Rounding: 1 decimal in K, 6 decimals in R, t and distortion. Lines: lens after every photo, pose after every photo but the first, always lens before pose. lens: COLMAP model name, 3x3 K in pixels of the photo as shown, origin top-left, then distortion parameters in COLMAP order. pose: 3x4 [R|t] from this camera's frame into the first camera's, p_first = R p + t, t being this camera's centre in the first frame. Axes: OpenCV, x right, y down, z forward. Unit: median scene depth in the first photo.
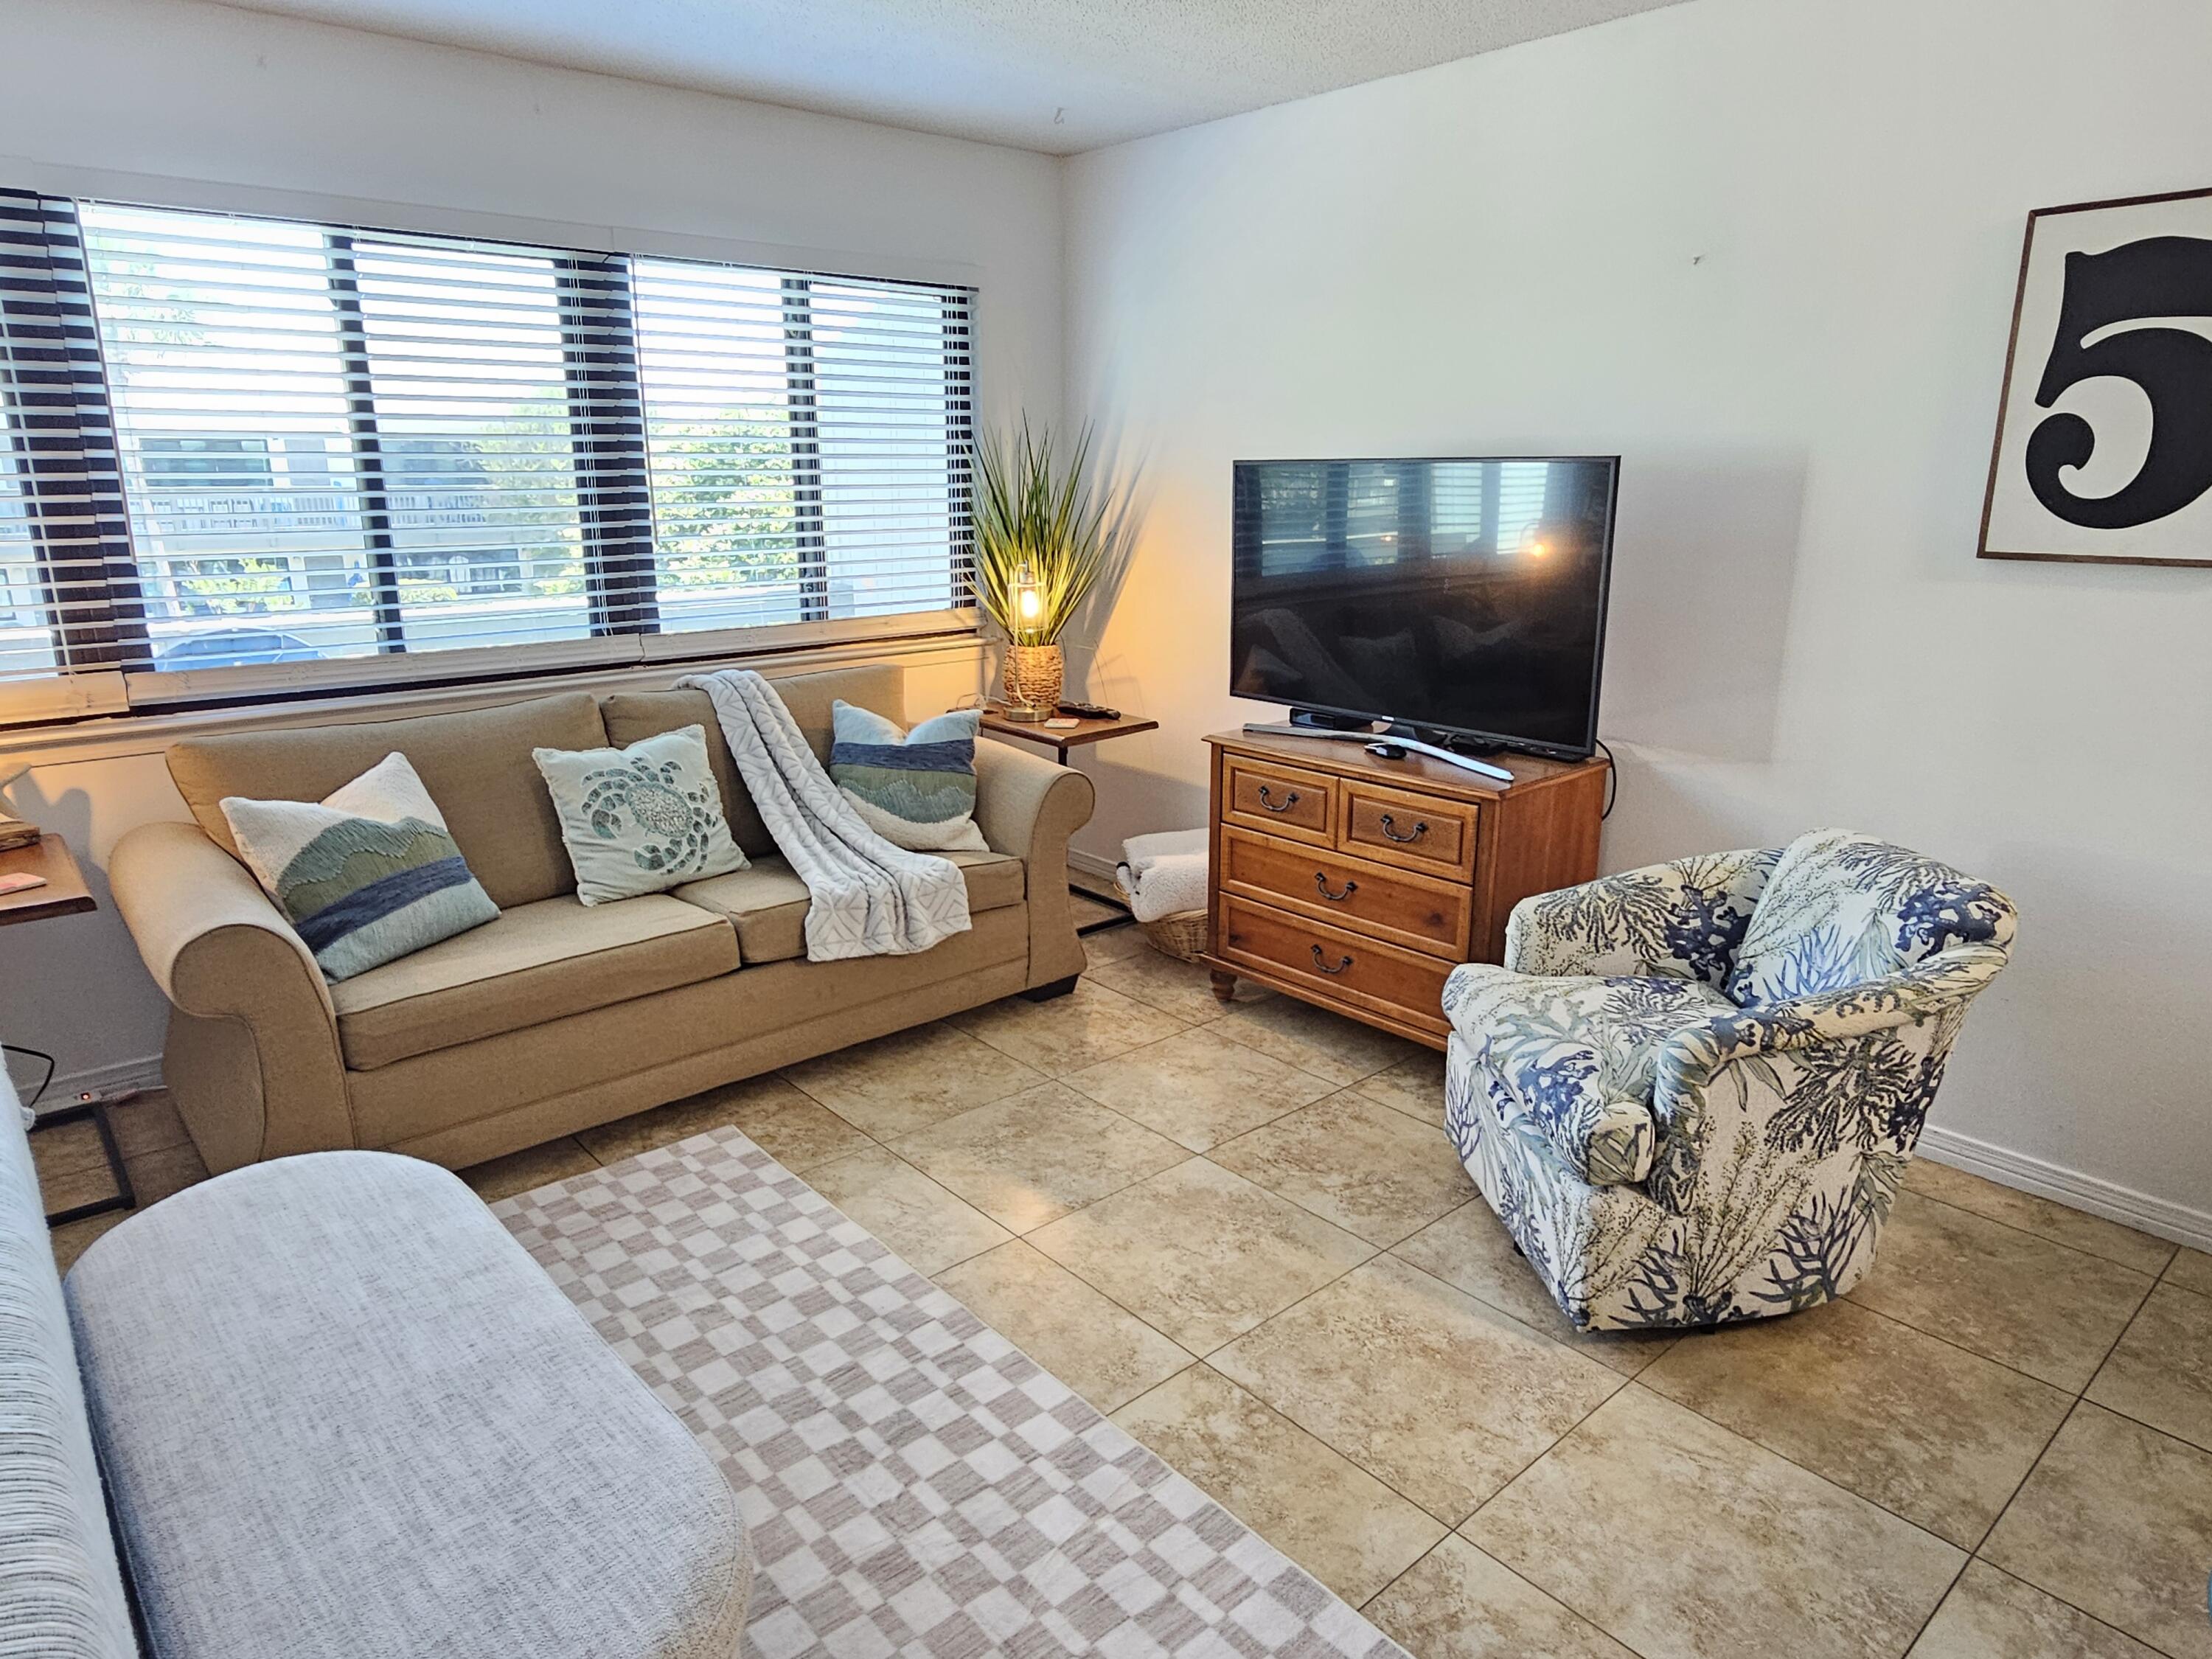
lens RADIAL K [[1359.2, 0, 1096.2], [0, 1359.2, 819.4], [0, 0, 1]] dist [0.009764, -0.011668]
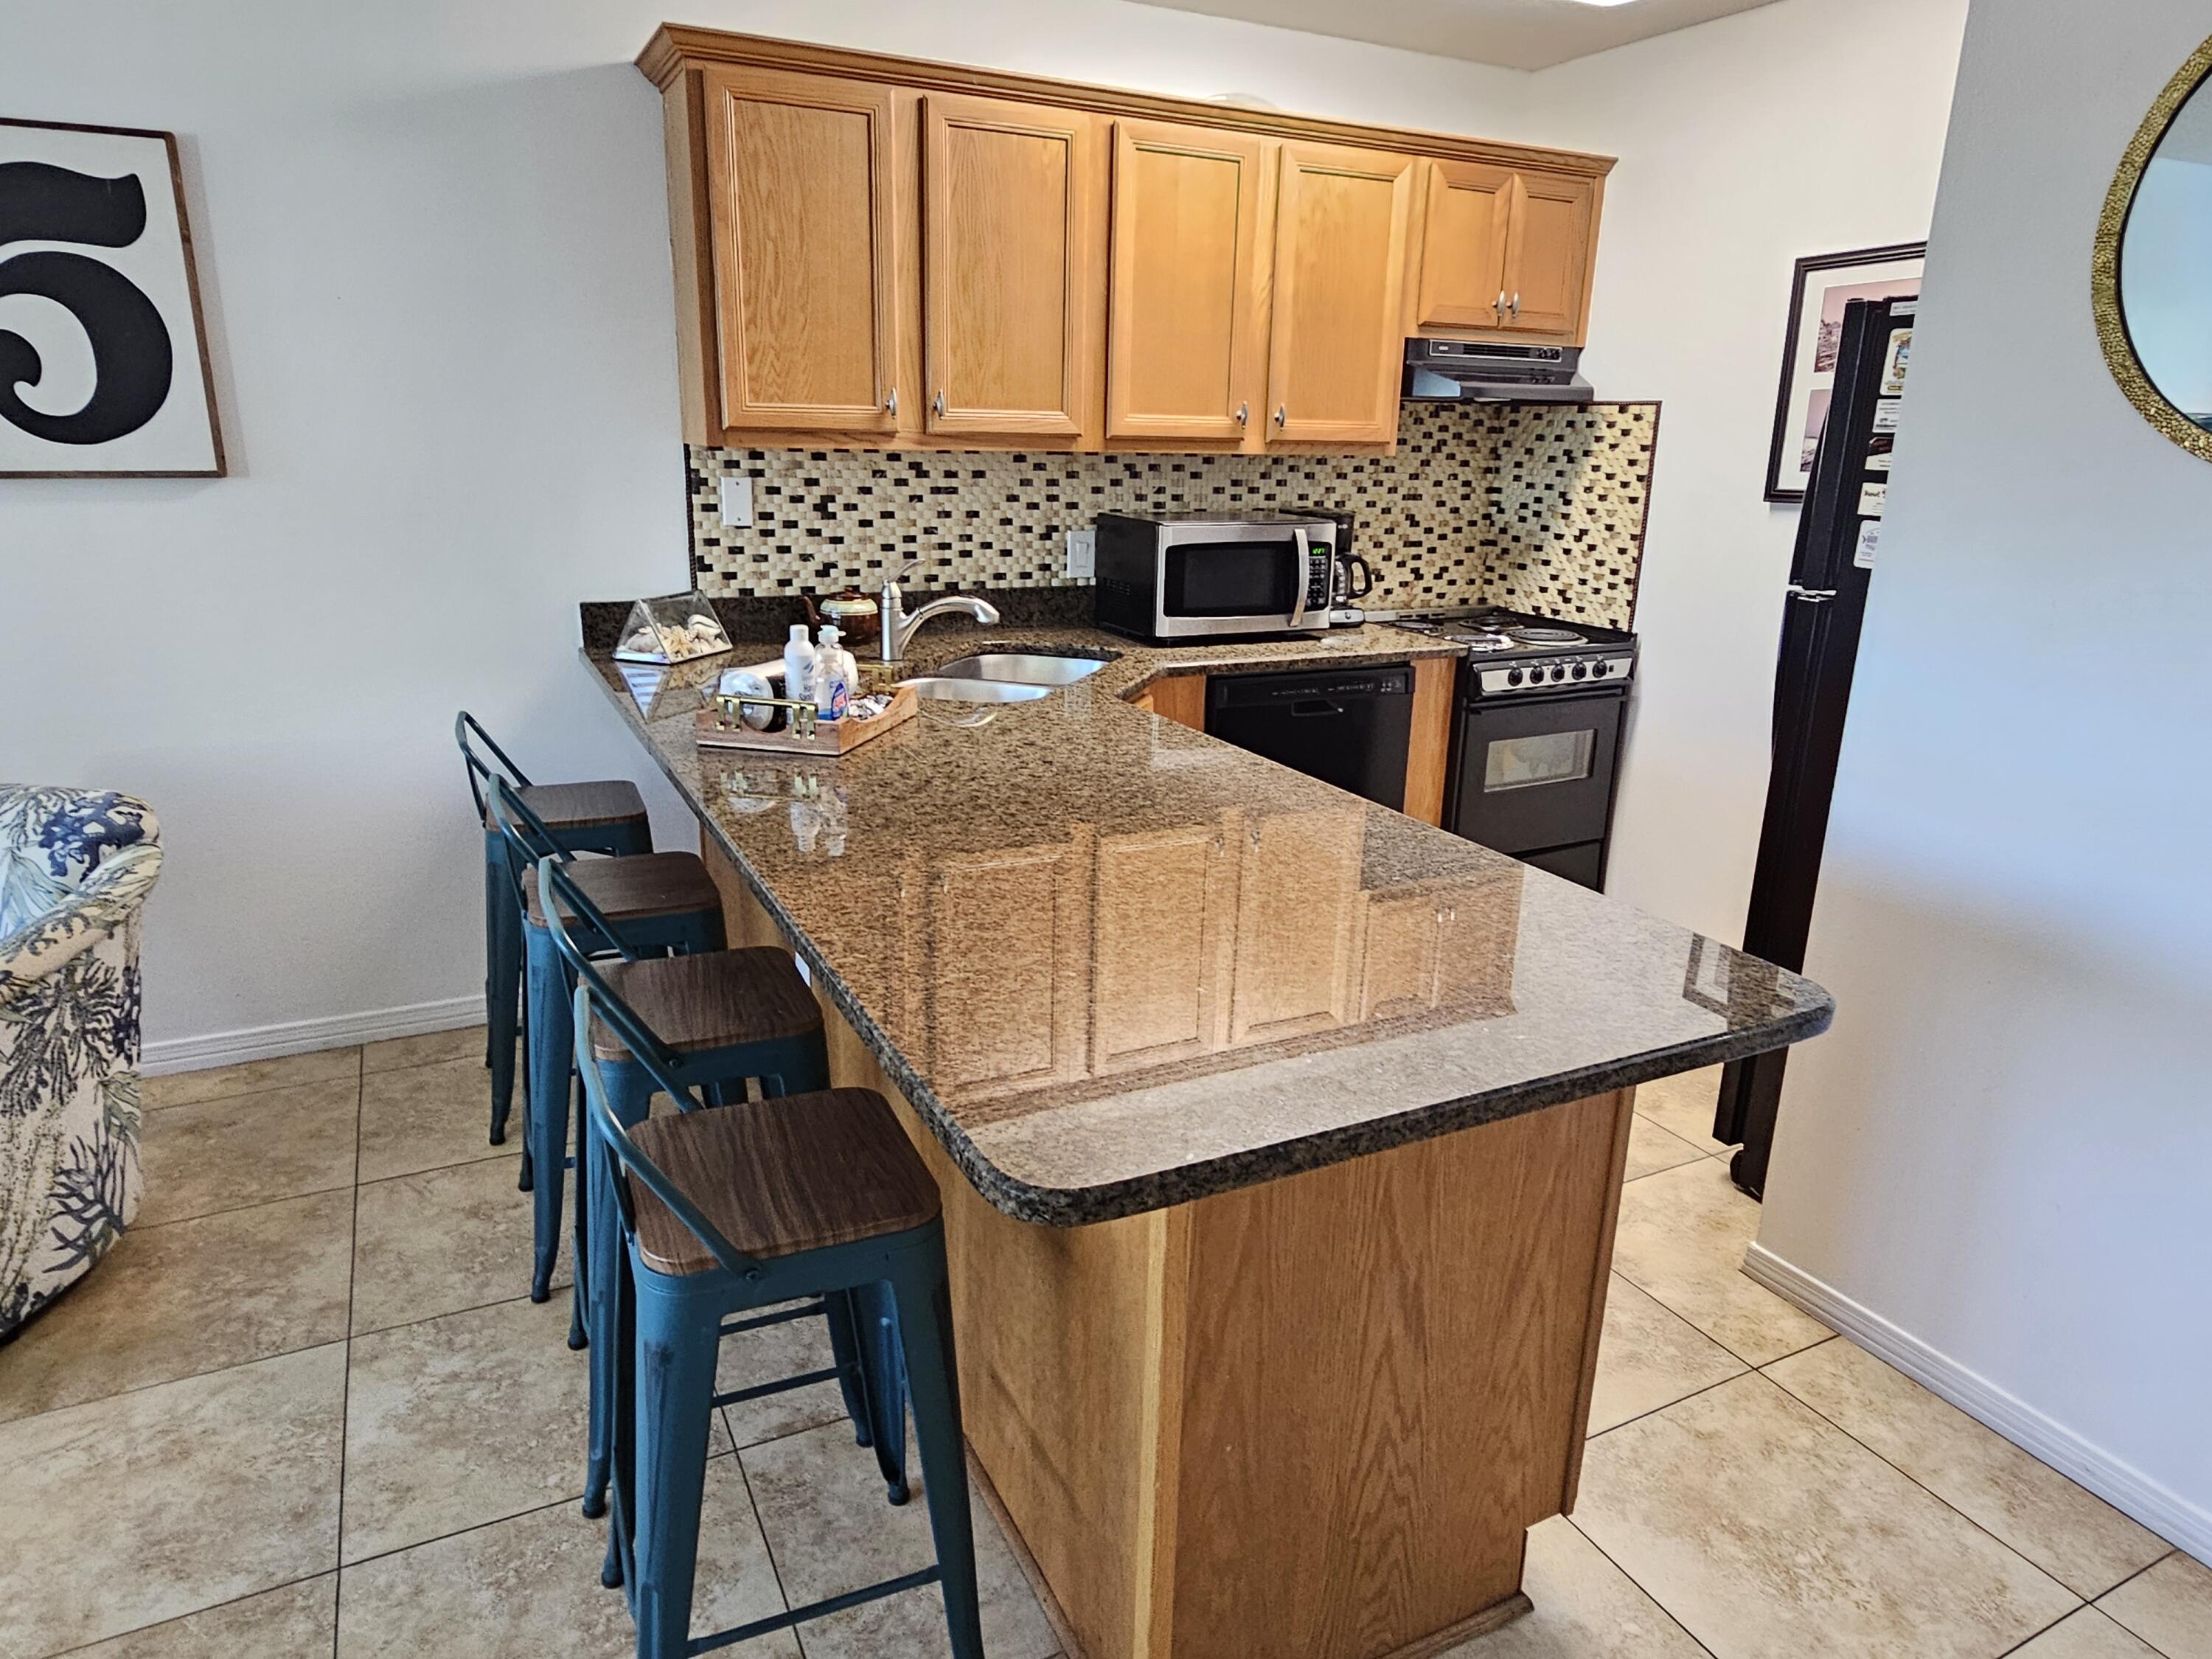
lens RADIAL K [[1356.4, 0, 1101.3], [0, 1356.4, 820.8], [0, 0, 1]] dist [0.003624, -0.003513]
pose [[0.252582, -0.267907, 0.929746, -0.099252], [0.224488, 0.950909, 0.213019, 0.014416], [-0.941173, 0.154912, 0.300325, -0.009404]]
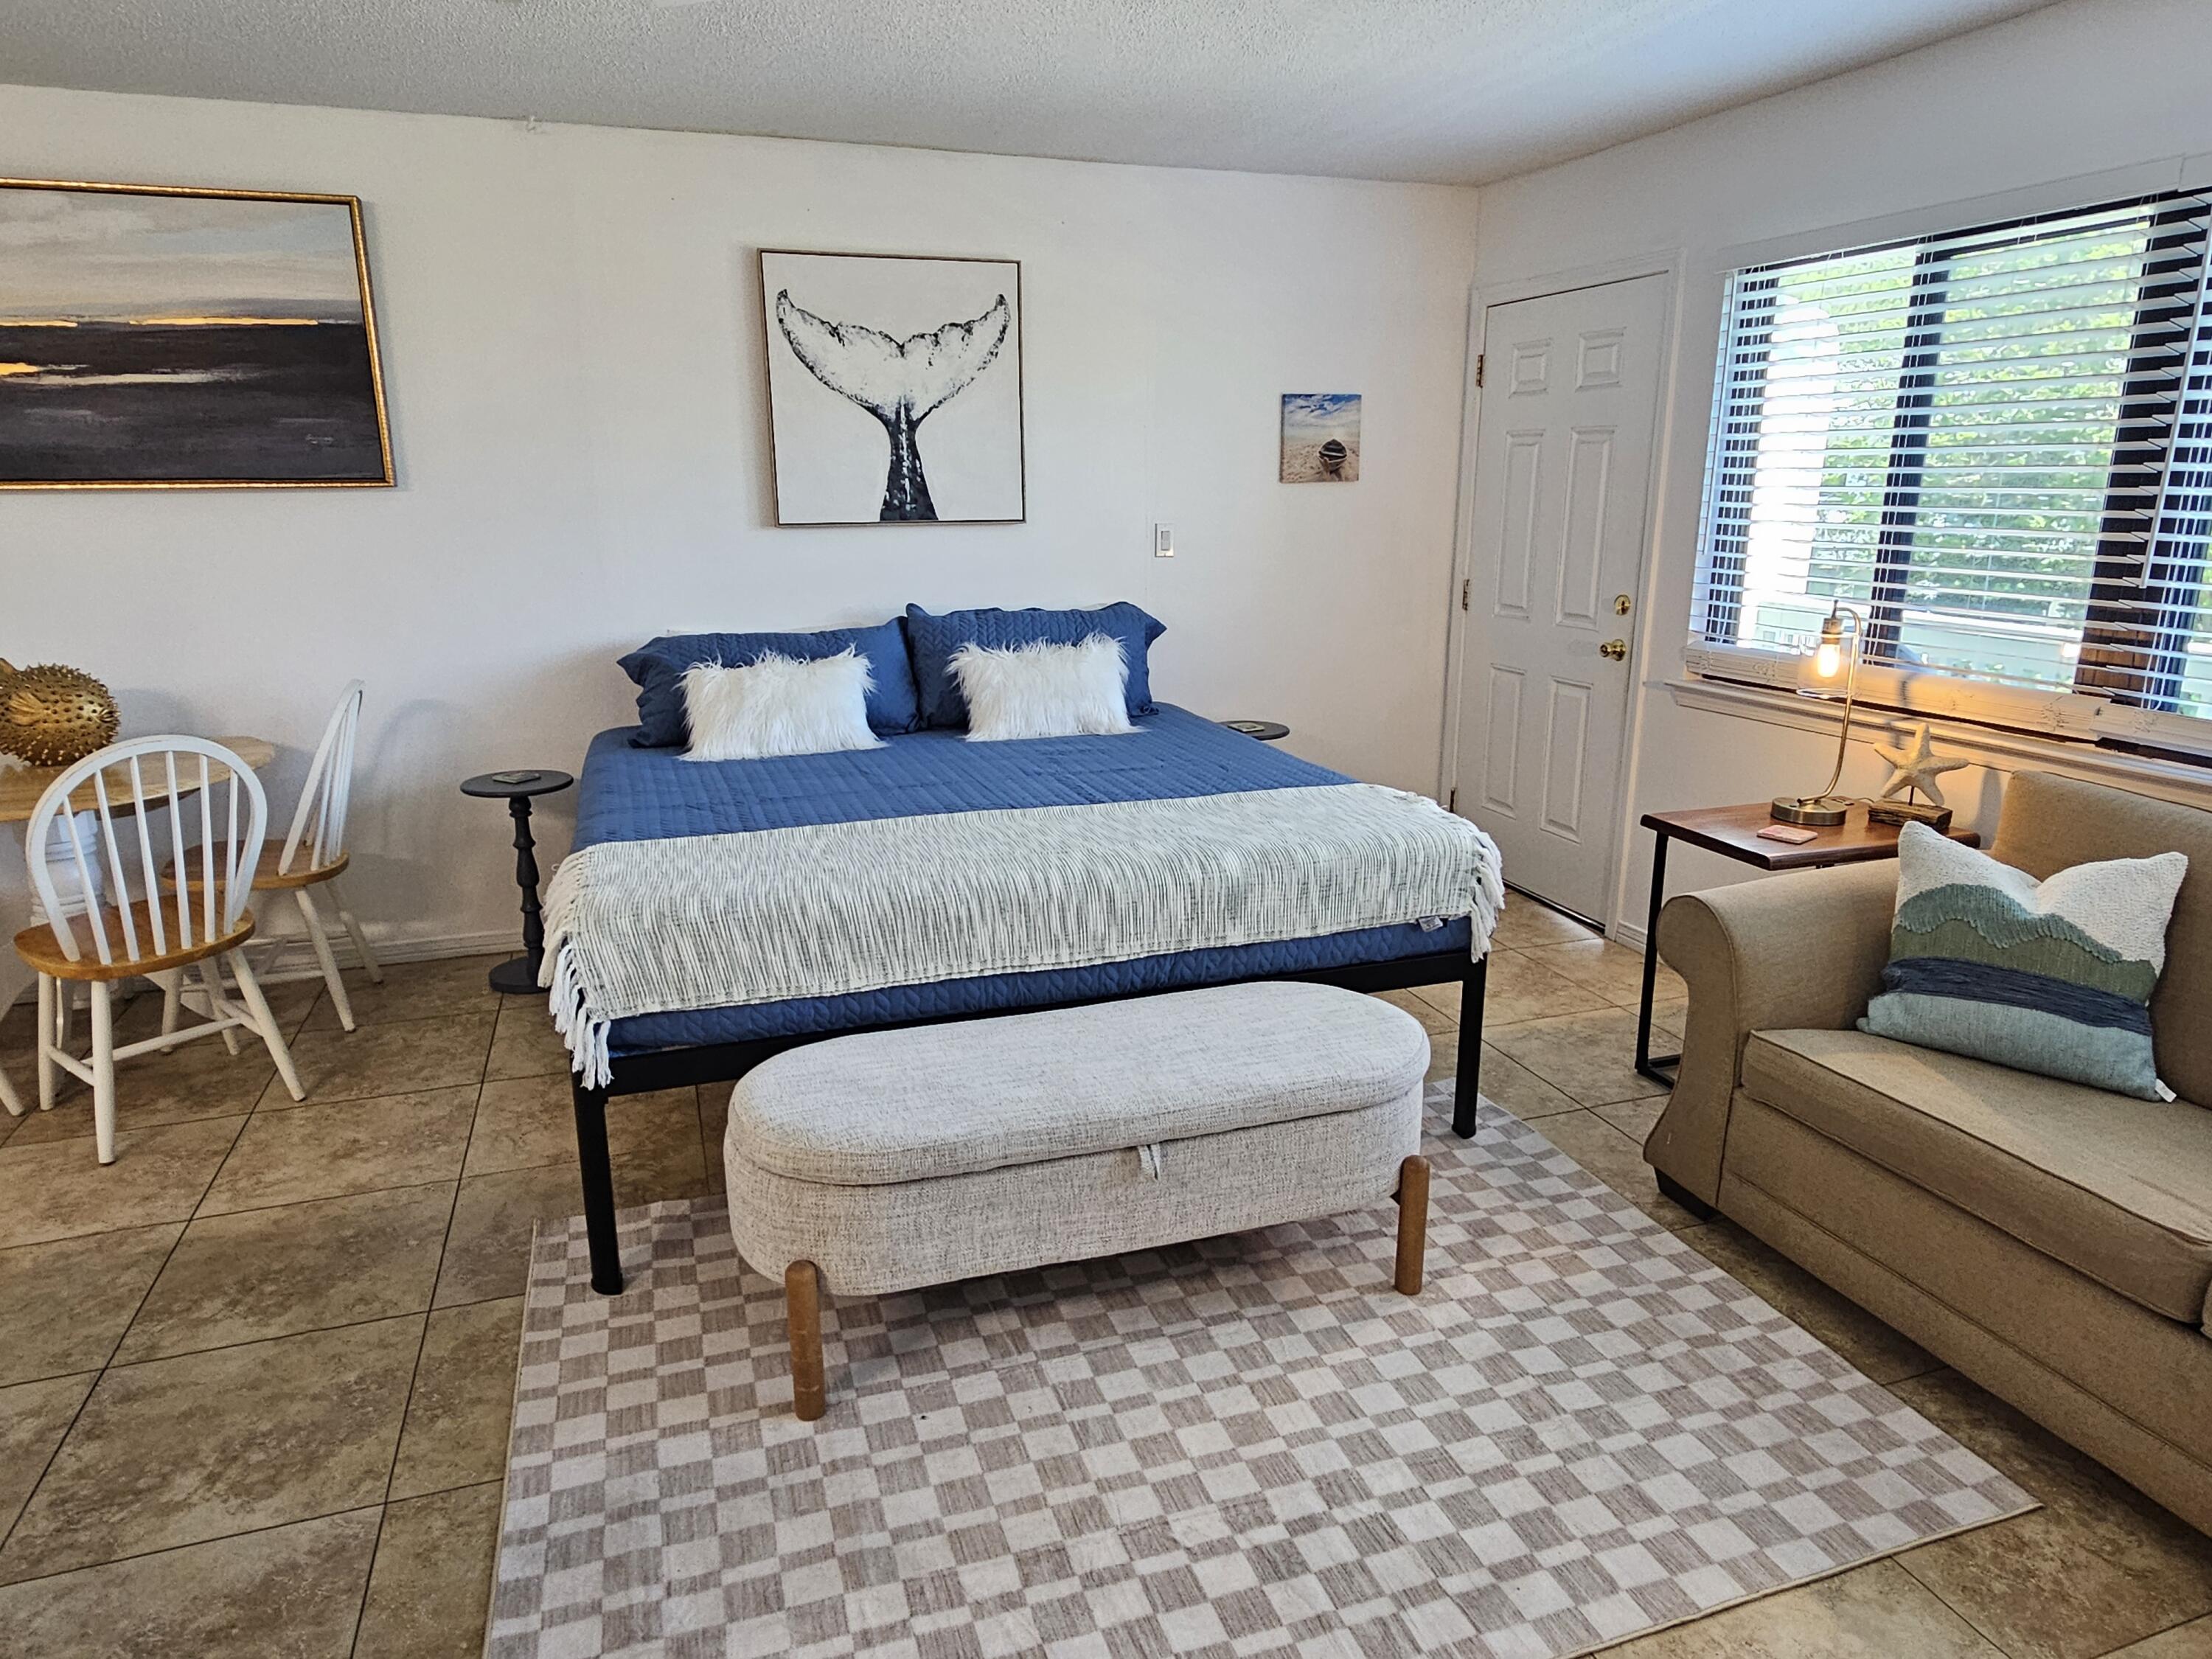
lens RADIAL K [[1356.4, 0, 1101.3], [0, 1356.4, 820.8], [0, 0, 1]] dist [0.003624, -0.003513]
pose [[-0.377427, 0.225795, -0.898090, 0.443197], [-0.232289, 0.915727, 0.327850, -0.196102], [0.896432, 0.332356, -0.293171, 0.753808]]
